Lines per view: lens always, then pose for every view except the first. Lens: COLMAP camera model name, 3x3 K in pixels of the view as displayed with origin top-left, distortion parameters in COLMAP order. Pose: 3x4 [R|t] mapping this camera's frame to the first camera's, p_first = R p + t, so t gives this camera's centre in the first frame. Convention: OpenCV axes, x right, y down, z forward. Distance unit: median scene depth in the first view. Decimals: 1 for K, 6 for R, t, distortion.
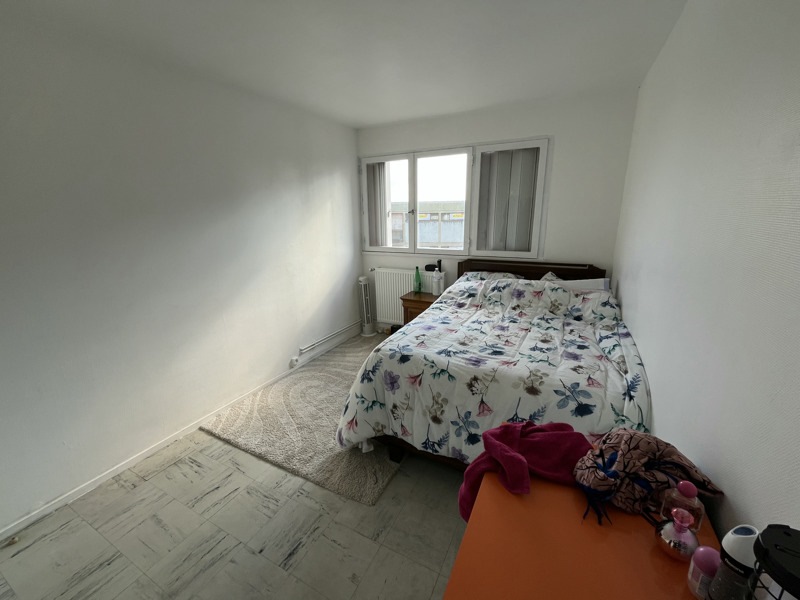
lens RADIAL K [[324.8, 0, 400.0], [0, 324.8, 300.0], [0, 0, 1]] dist [-0.009953, -0.000304]
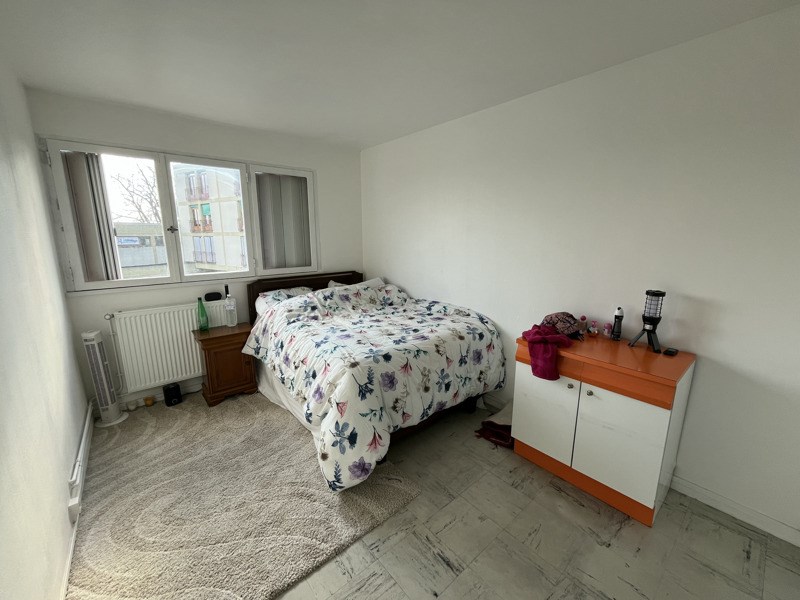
lens RADIAL K [[324.8, 0, 400.0], [0, 324.8, 300.0], [0, 0, 1]] dist [-0.009953, -0.000304]
pose [[0.381053, -0.167925, 0.909175, -0.828657], [0.237527, 0.968142, 0.079264, -0.074738], [-0.893521, 0.185750, 0.408800, 0.416393]]
